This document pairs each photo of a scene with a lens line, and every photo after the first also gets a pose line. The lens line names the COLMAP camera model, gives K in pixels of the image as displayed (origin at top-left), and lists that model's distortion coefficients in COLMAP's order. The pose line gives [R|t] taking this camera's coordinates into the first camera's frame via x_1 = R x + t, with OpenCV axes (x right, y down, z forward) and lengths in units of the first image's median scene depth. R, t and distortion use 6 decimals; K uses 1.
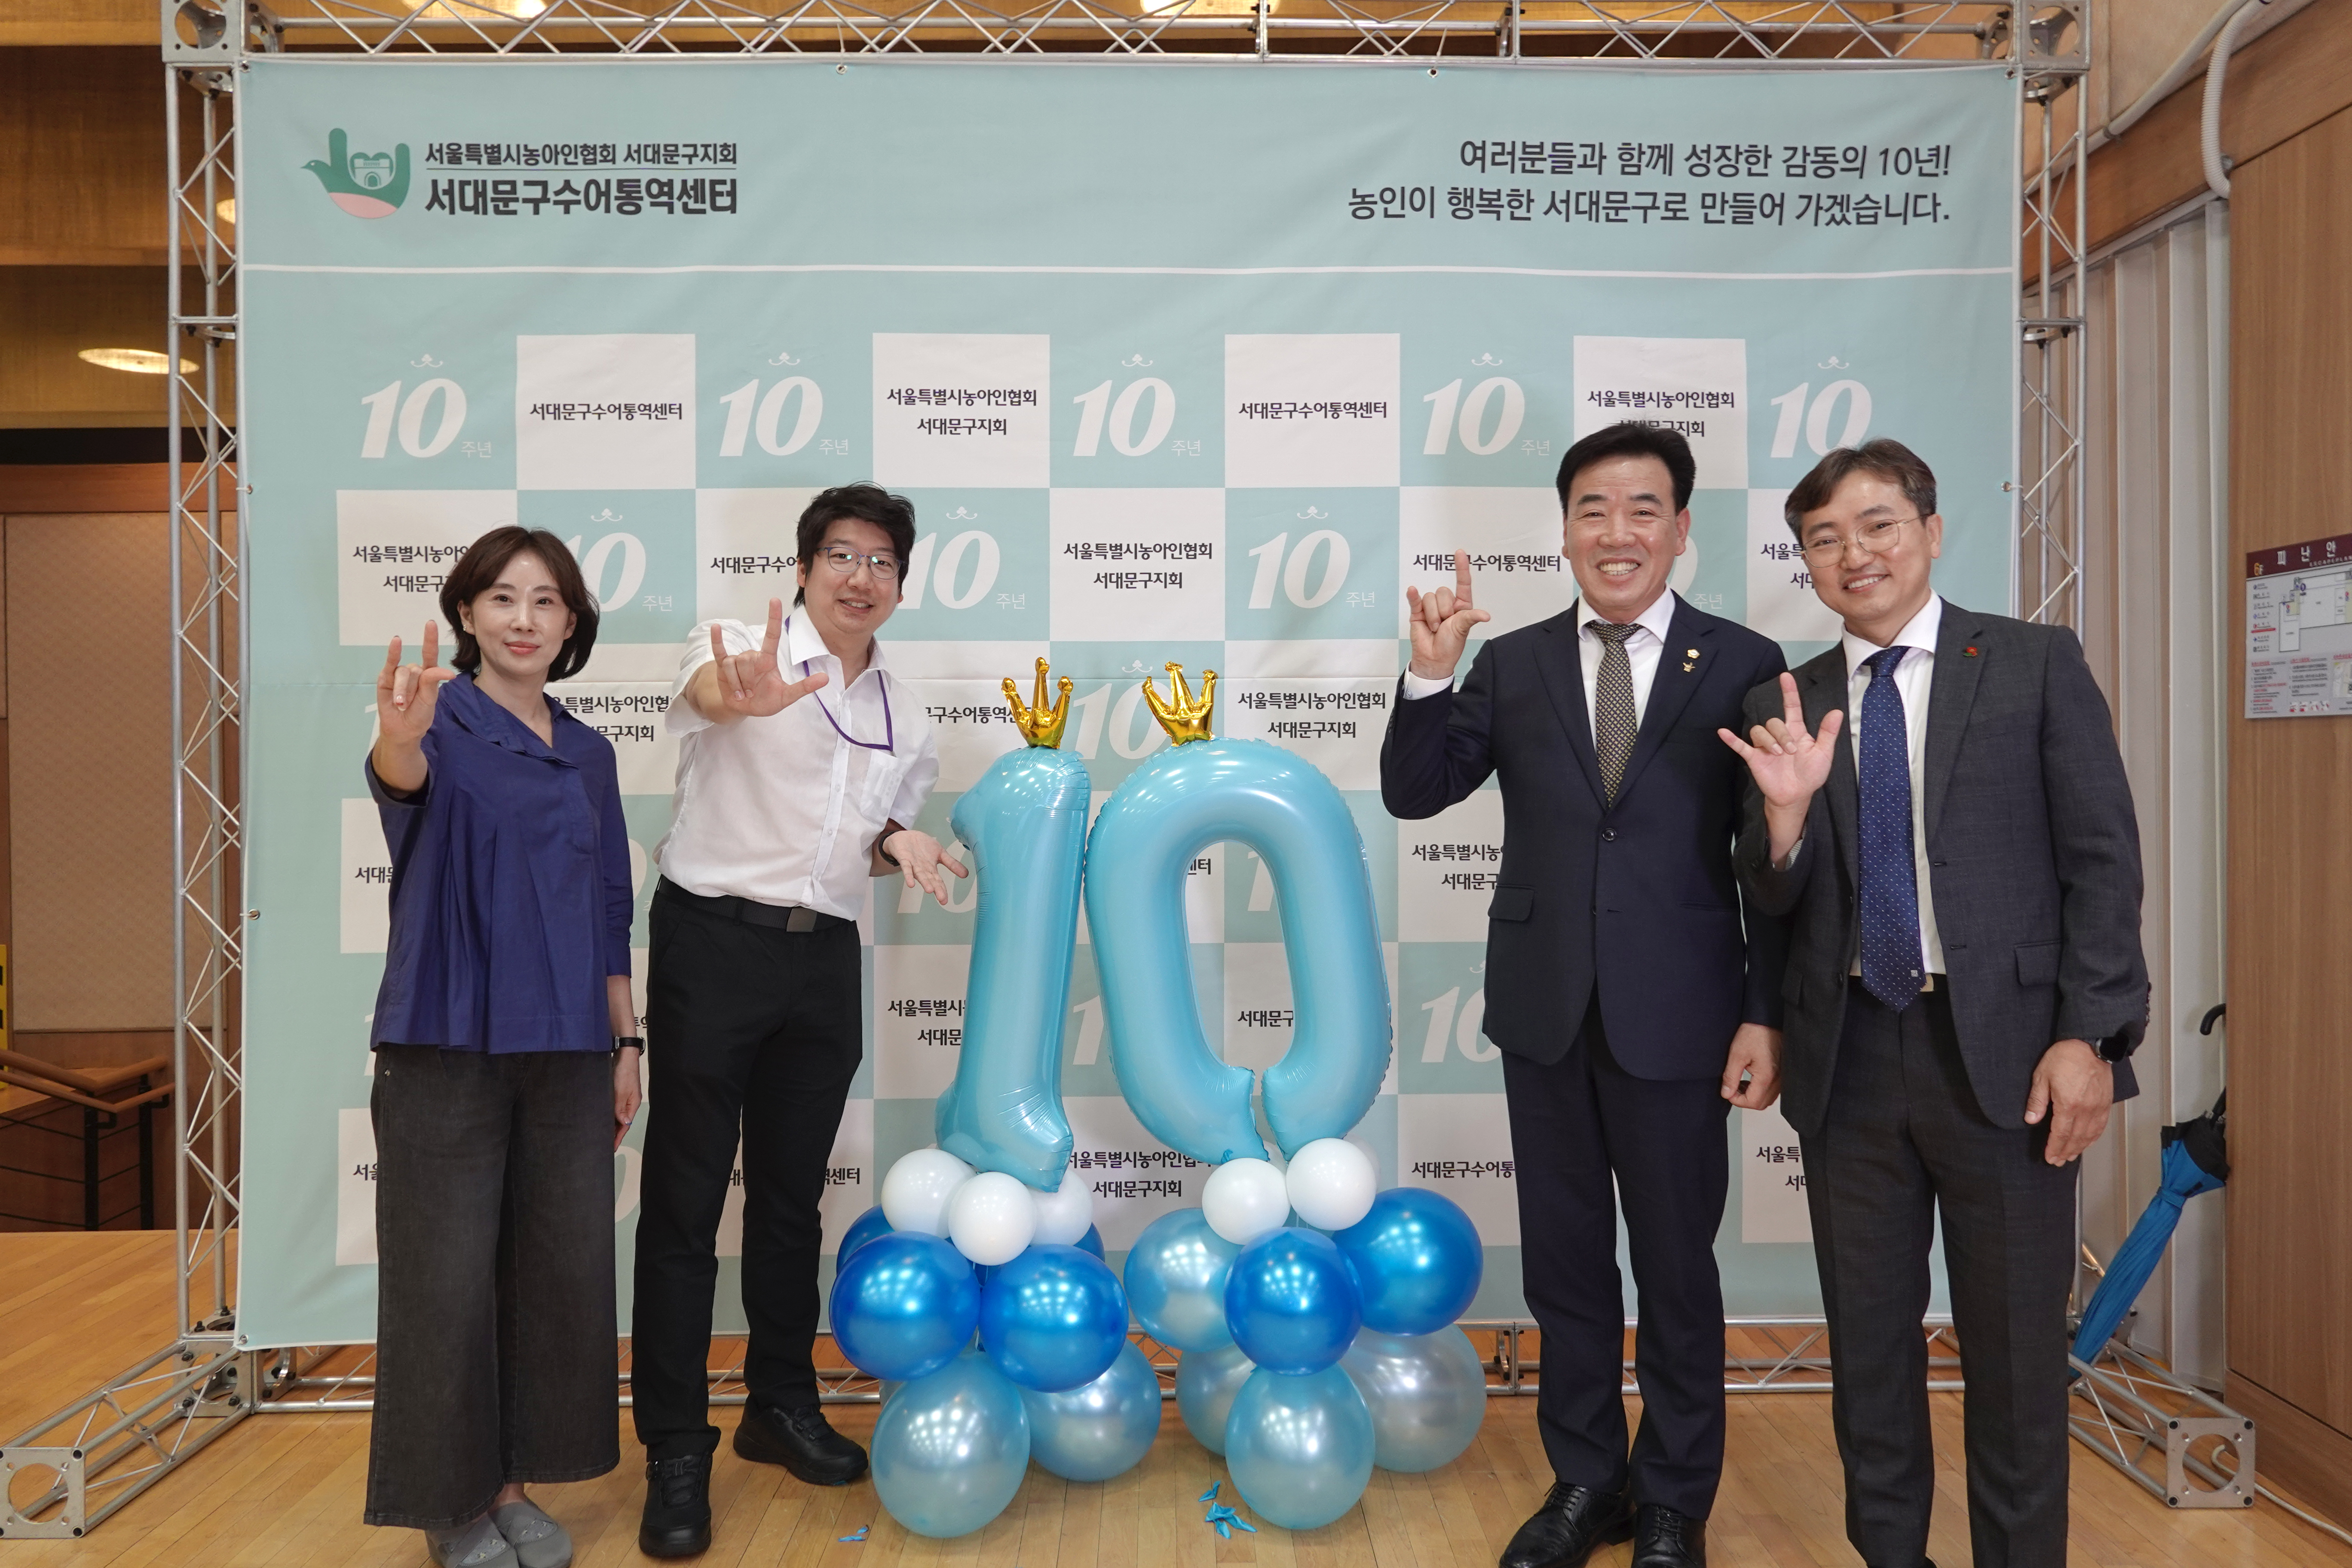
lens RADIAL K [[1688.3, 0, 1176.0], [0, 1688.3, 784.0], [0, 0, 1]] dist [-0.011155, 0.005686]
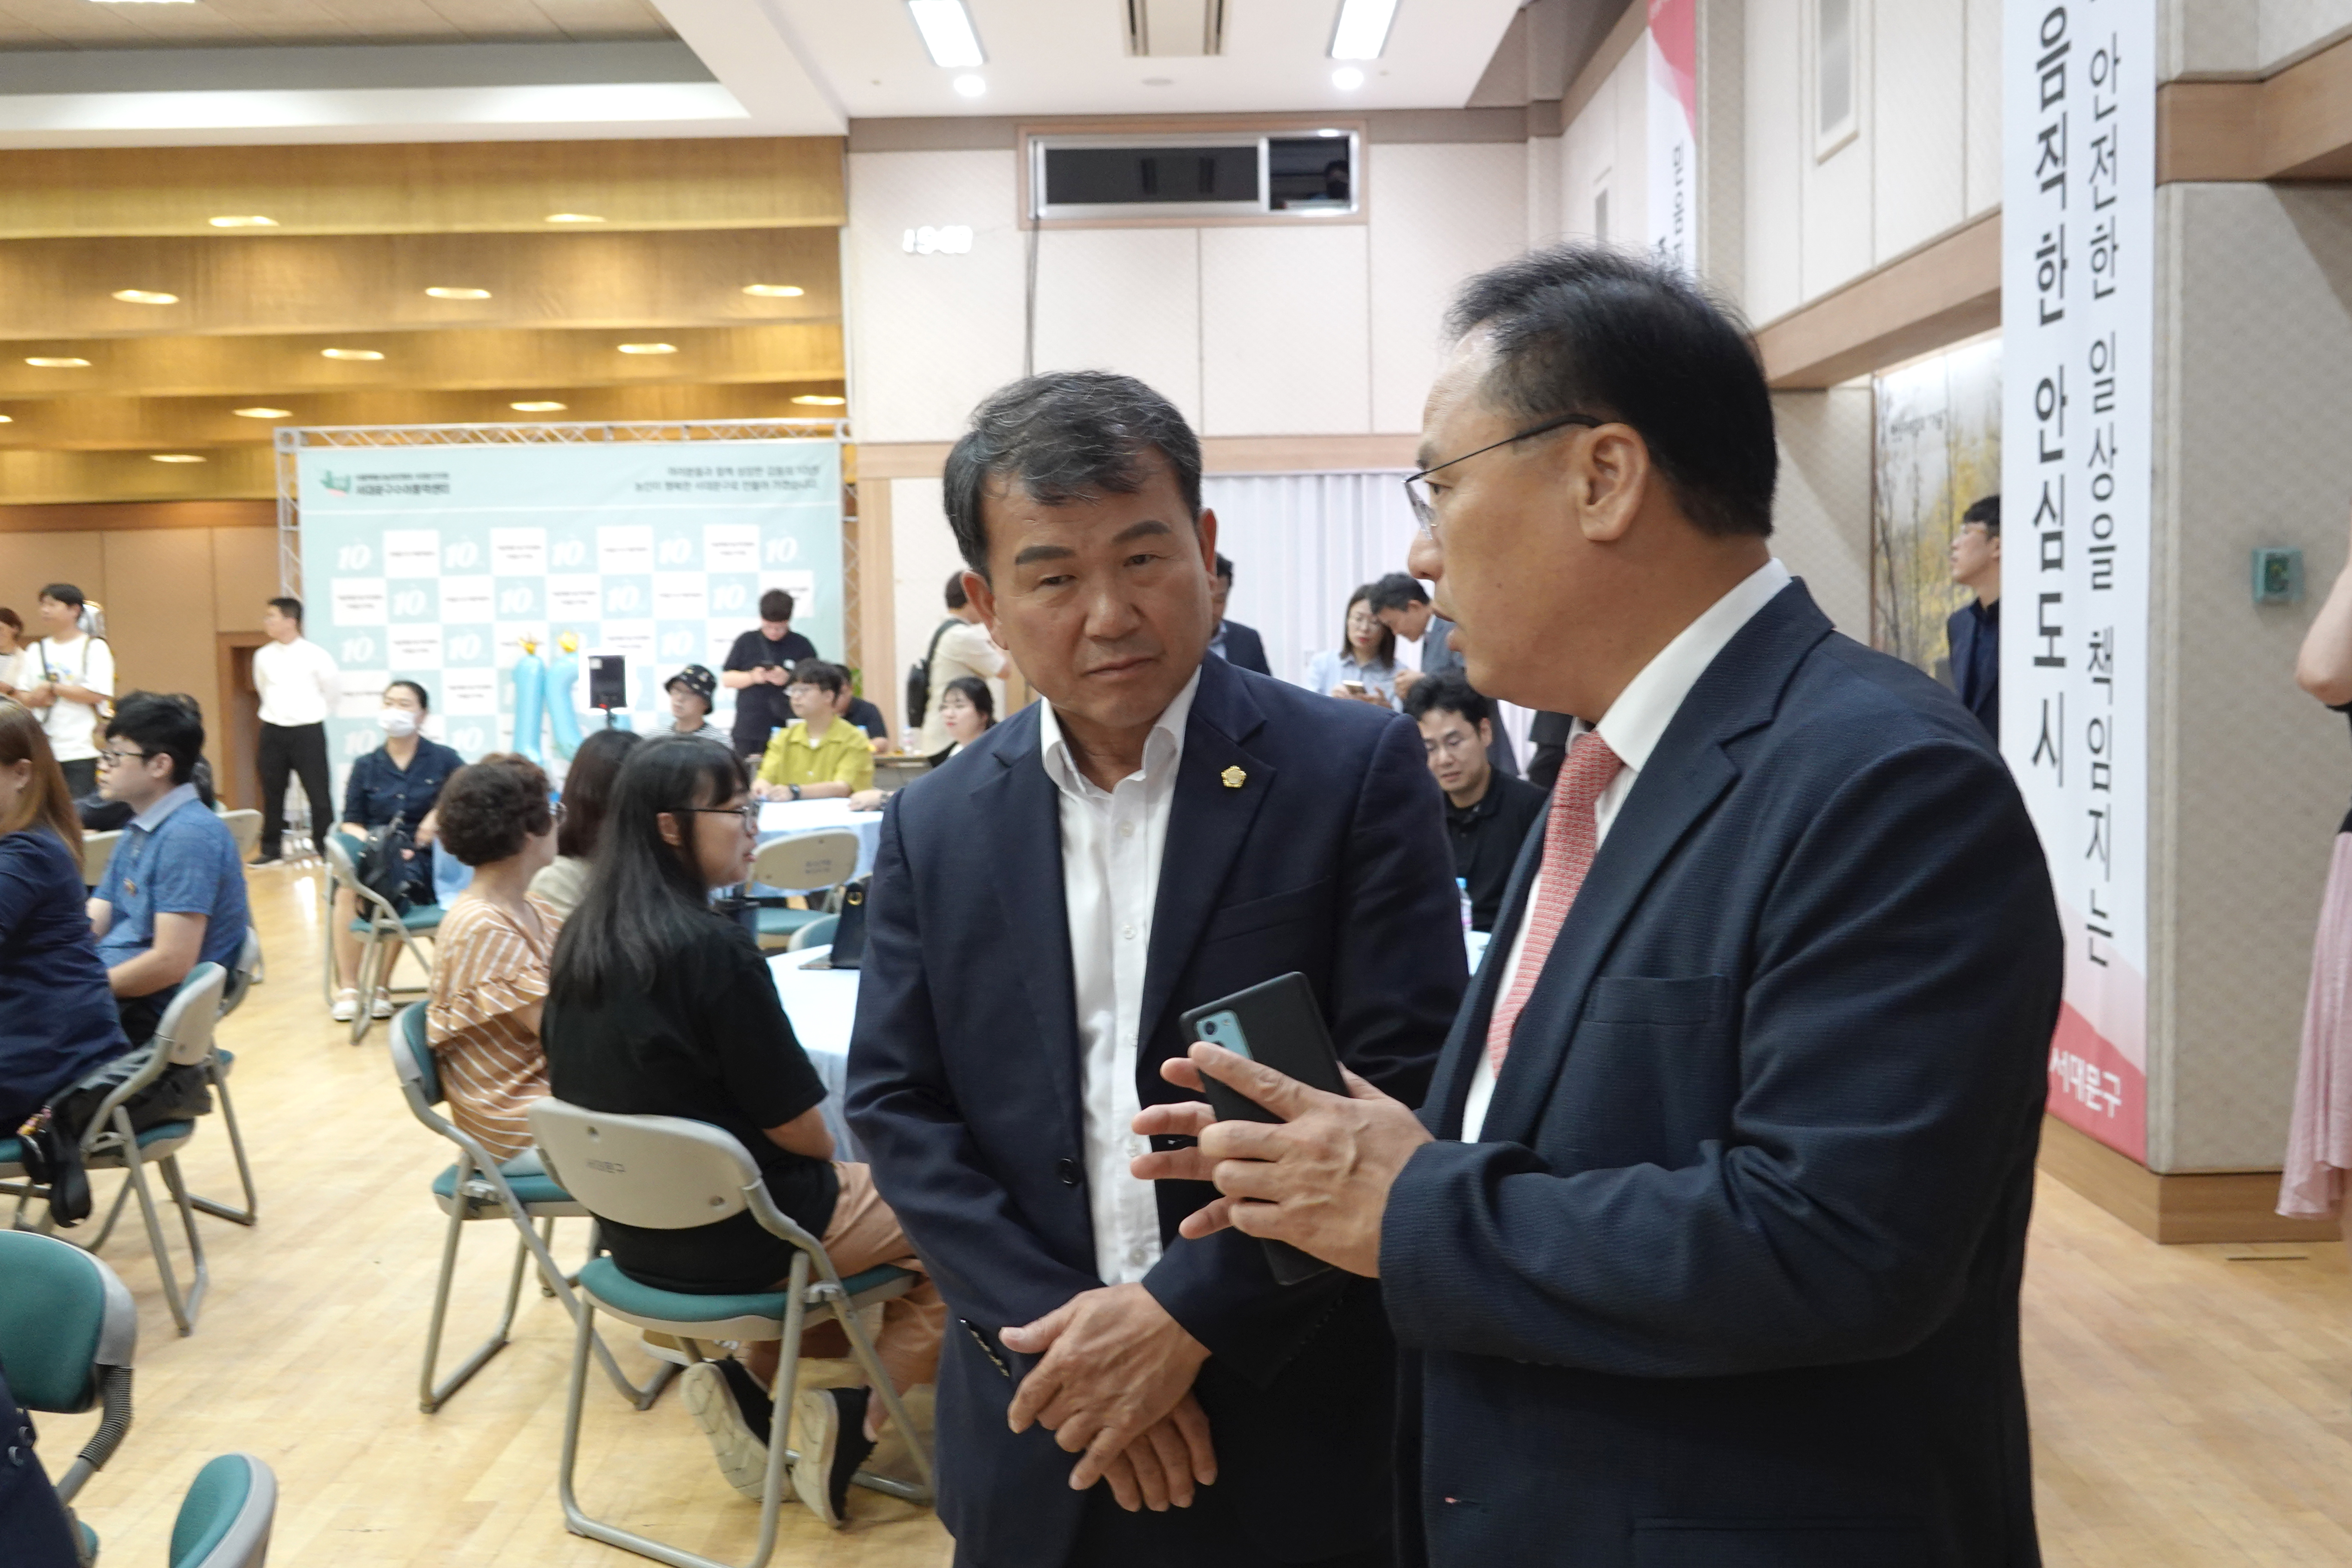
lens RADIAL K [[2300.3, 0, 1176.0], [0, 2300.3, 784.0], [0, 0, 1]] dist [-0.004298, 0.019733]
pose [[0.999844, -0.012893, -0.012107, 1.204341], [0.013425, 0.998899, 0.044952, 0.047427], [0.011515, -0.045108, 0.998916, -3.492938]]
